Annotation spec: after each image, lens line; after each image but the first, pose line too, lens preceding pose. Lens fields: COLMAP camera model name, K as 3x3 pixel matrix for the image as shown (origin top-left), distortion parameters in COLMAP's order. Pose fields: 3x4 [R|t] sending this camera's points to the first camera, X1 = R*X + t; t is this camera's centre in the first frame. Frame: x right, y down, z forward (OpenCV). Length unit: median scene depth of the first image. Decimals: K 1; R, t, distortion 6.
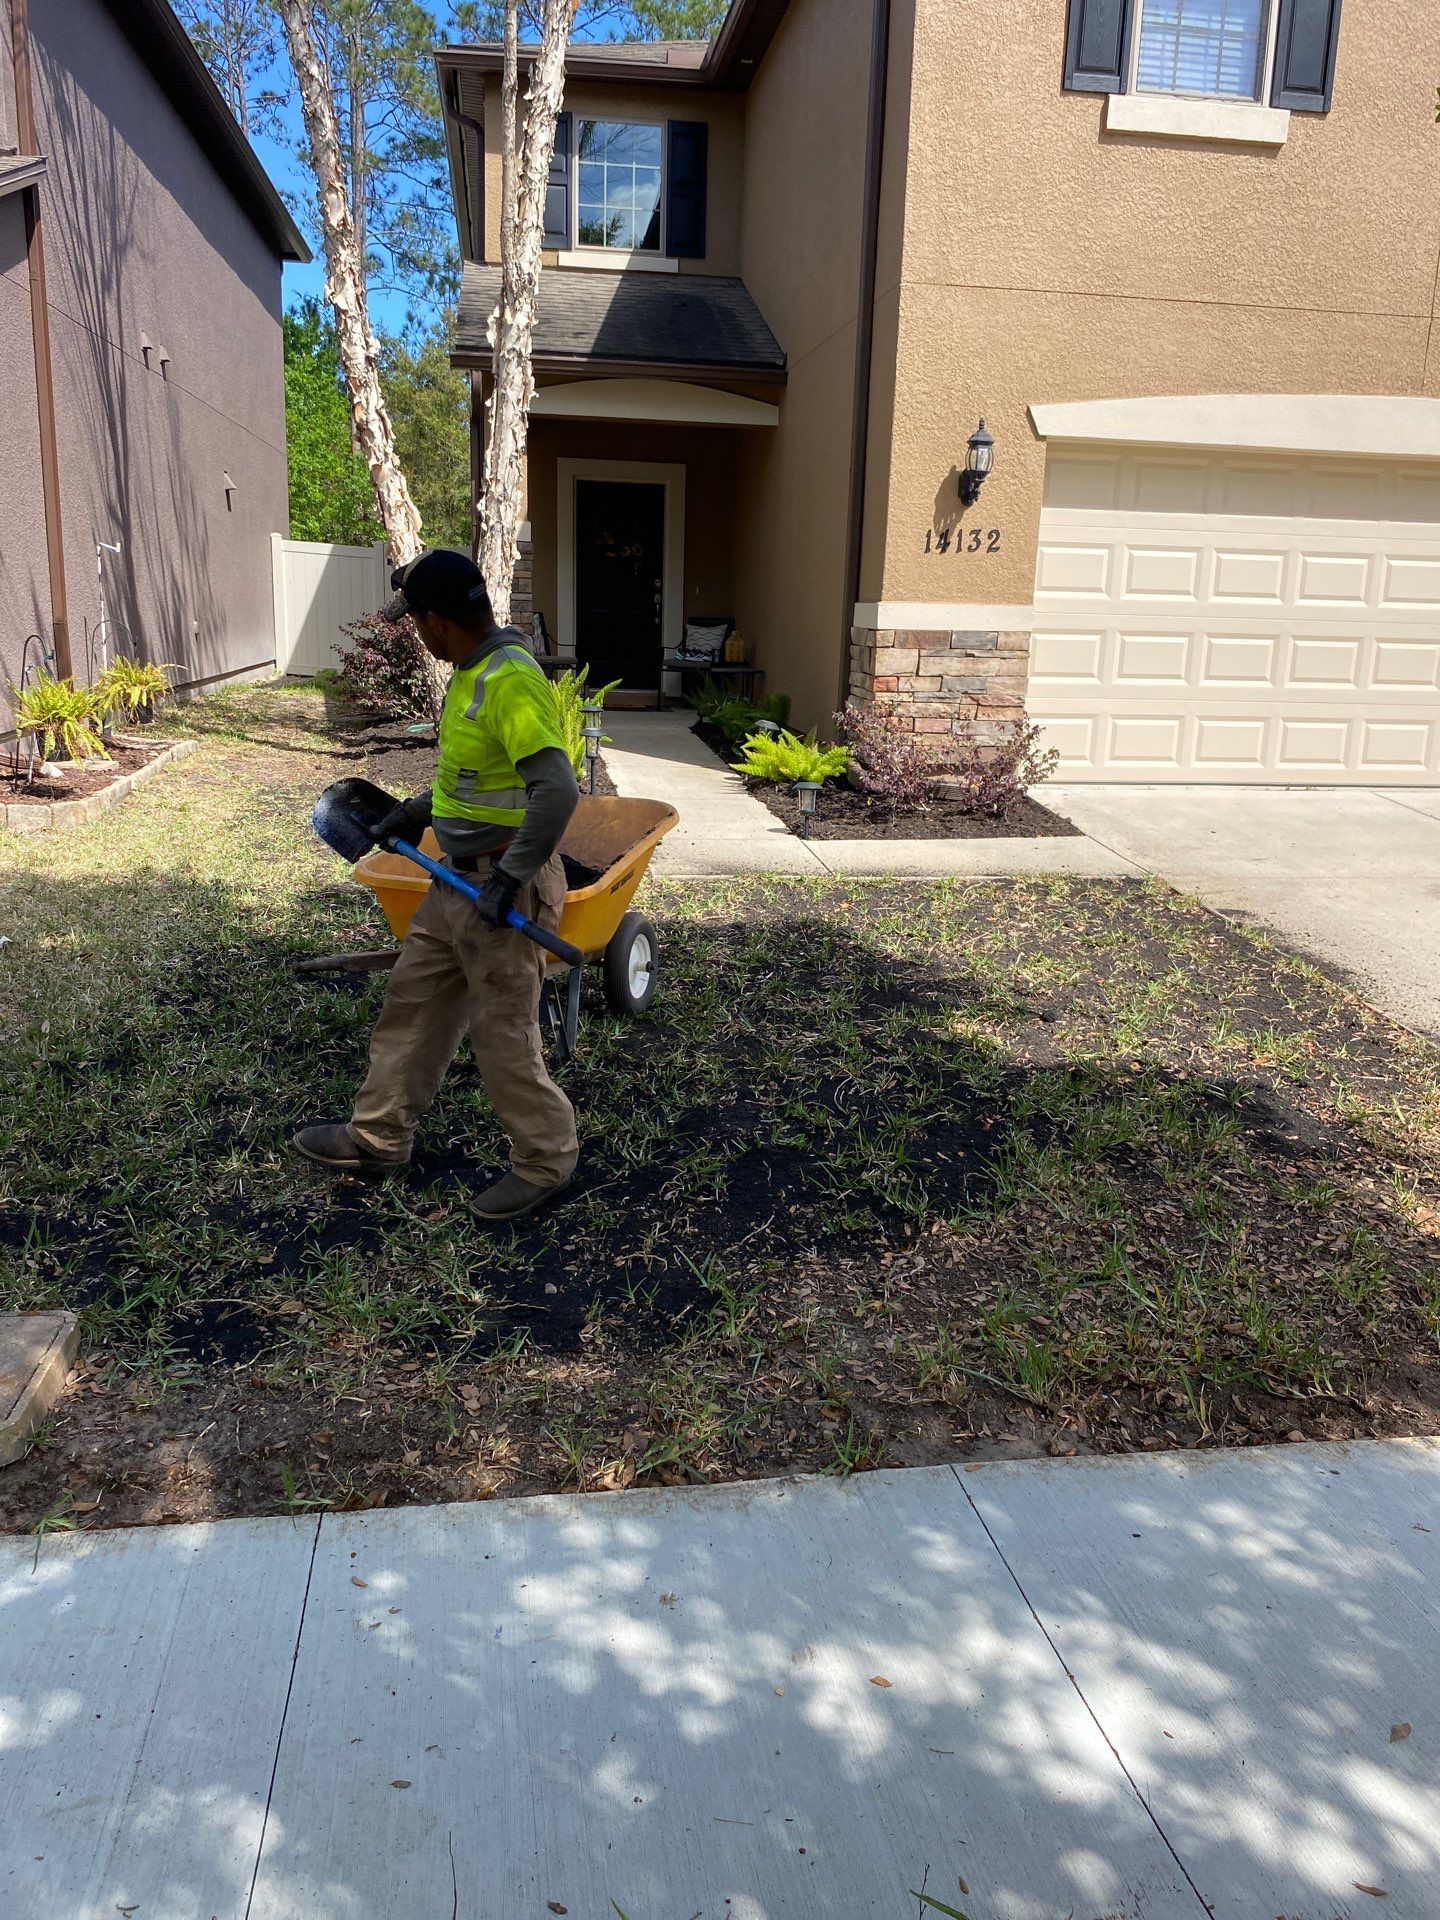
lens RADIAL K [[1464.2, 0, 726.6], [0, 1464.2, 953.3], [0, 0, 1]] dist [0.021350, -0.031353]
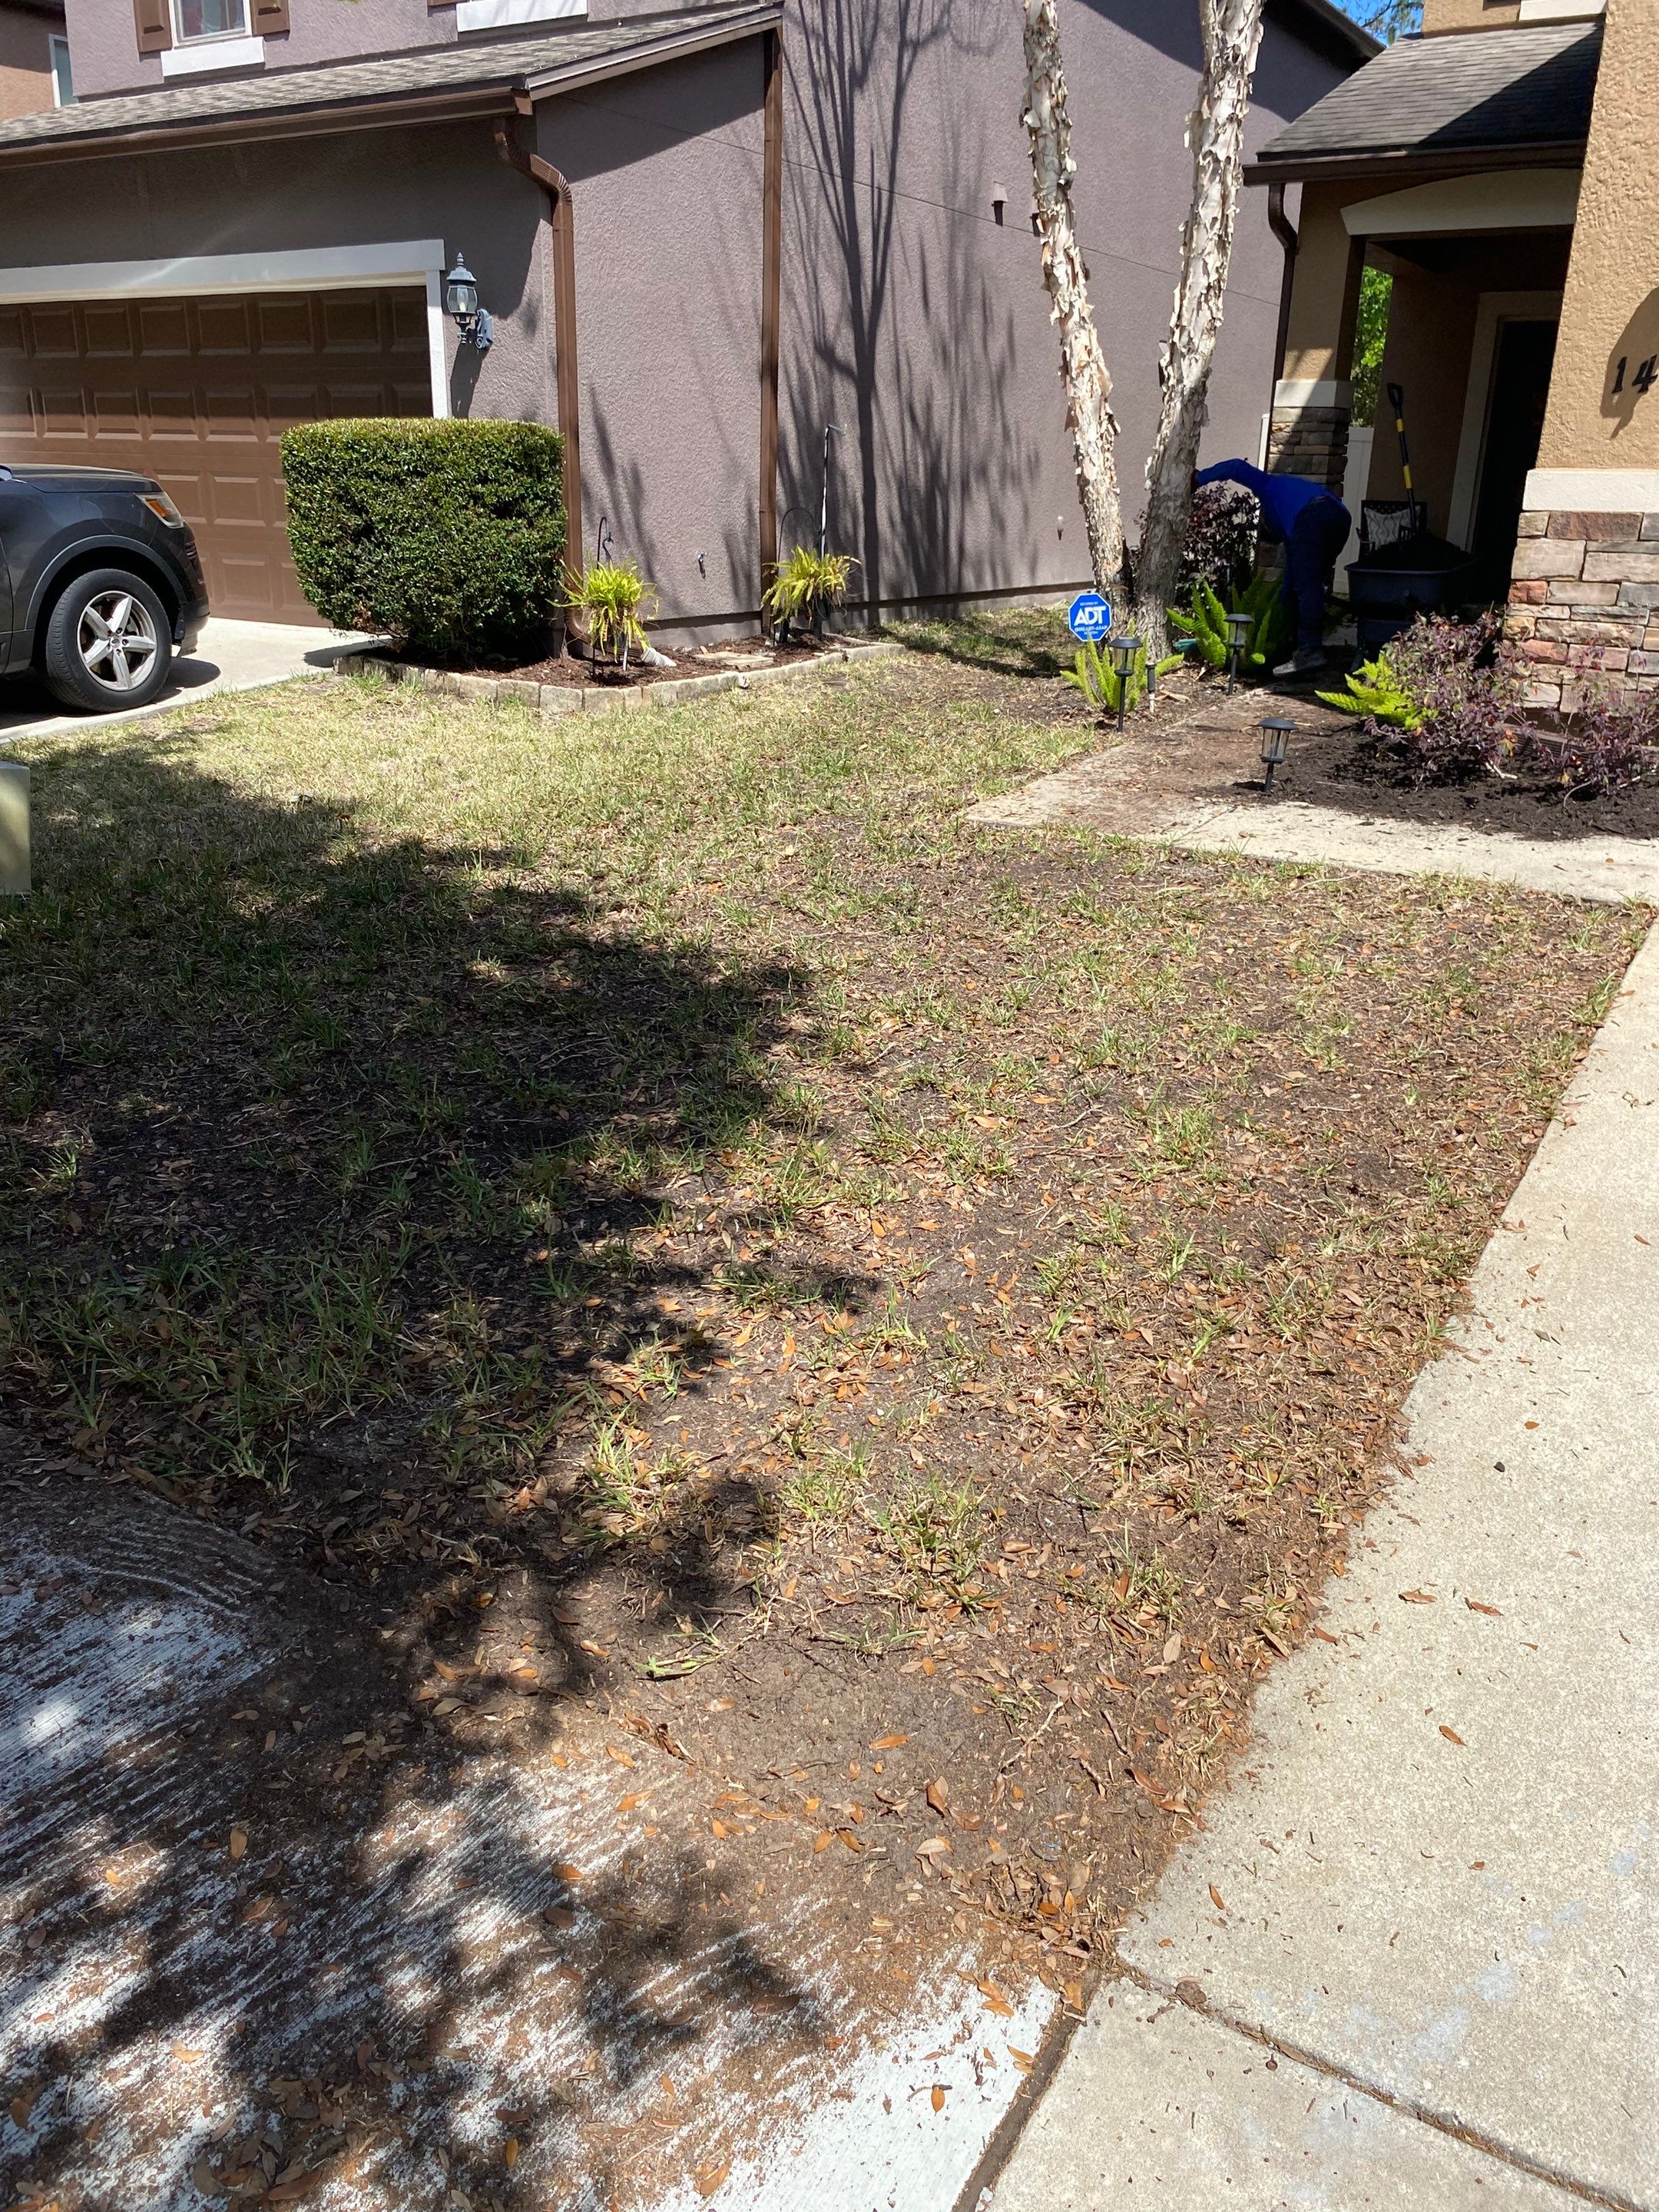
lens RADIAL K [[1686.9, 0, 861.0], [0, 1686.9, 1075.7], [0, 0, 1]] dist [0.021350, -0.031353]
pose [[0.765520, 0.201784, -0.610952, 0.403533], [-0.146475, 0.979272, 0.139899, -0.026049], [0.626517, -0.017606, 0.779209, 0.177184]]
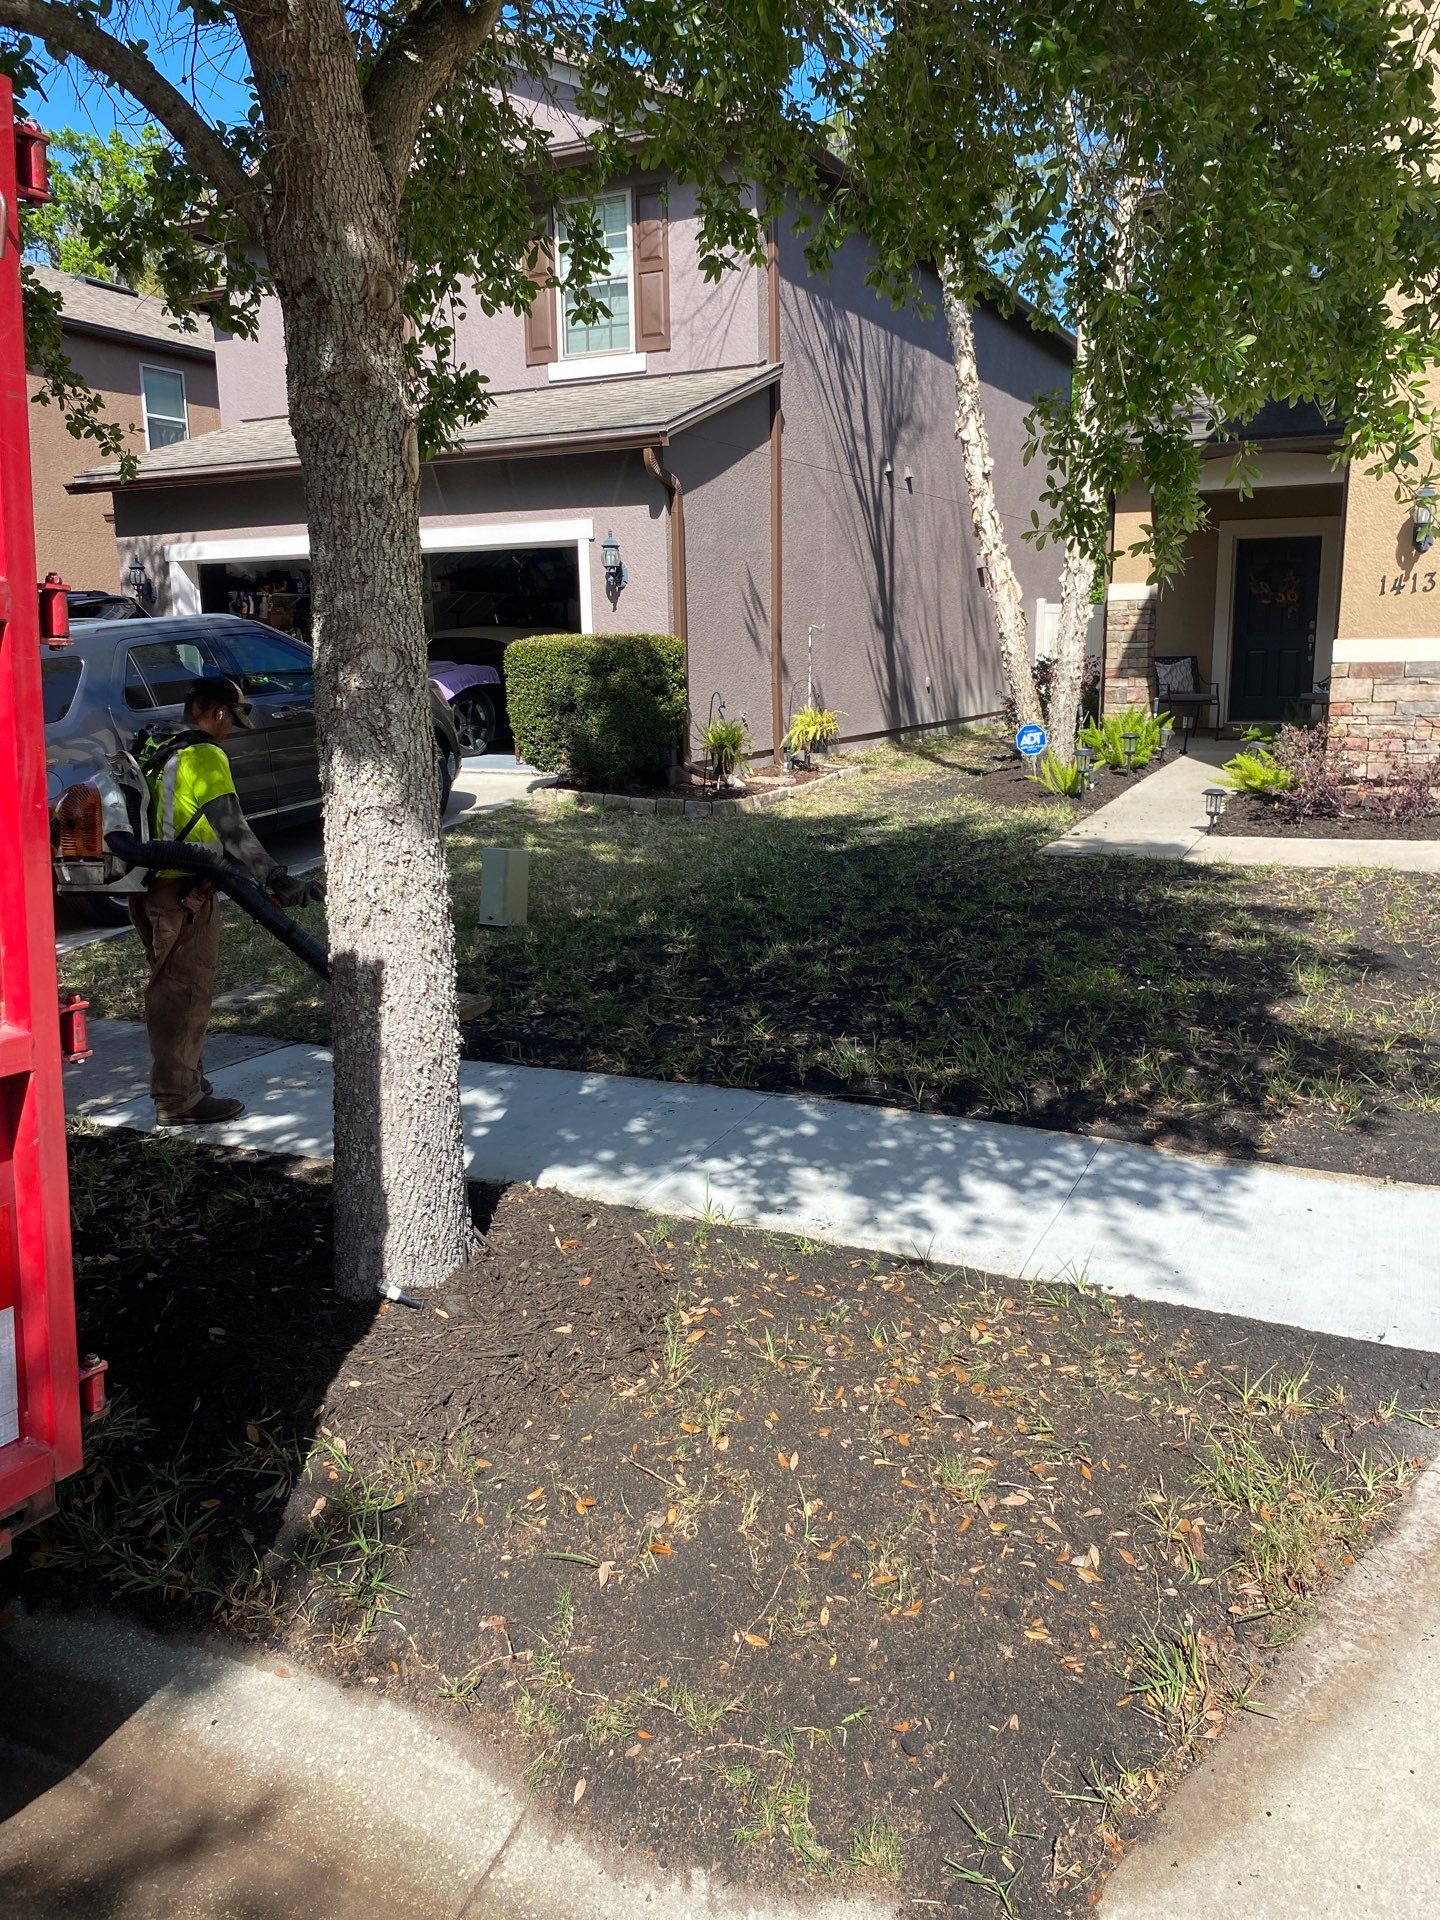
lens RADIAL K [[1464.2, 0, 732.2], [0, 1464.2, 970.6], [0, 0, 1]] dist [0.021350, -0.031353]
pose [[0.821148, 0.078275, -0.565322, 0.387692], [-0.089130, 0.995984, 0.008439, 0.054000], [0.563712, 0.043458, 0.824827, -0.218035]]
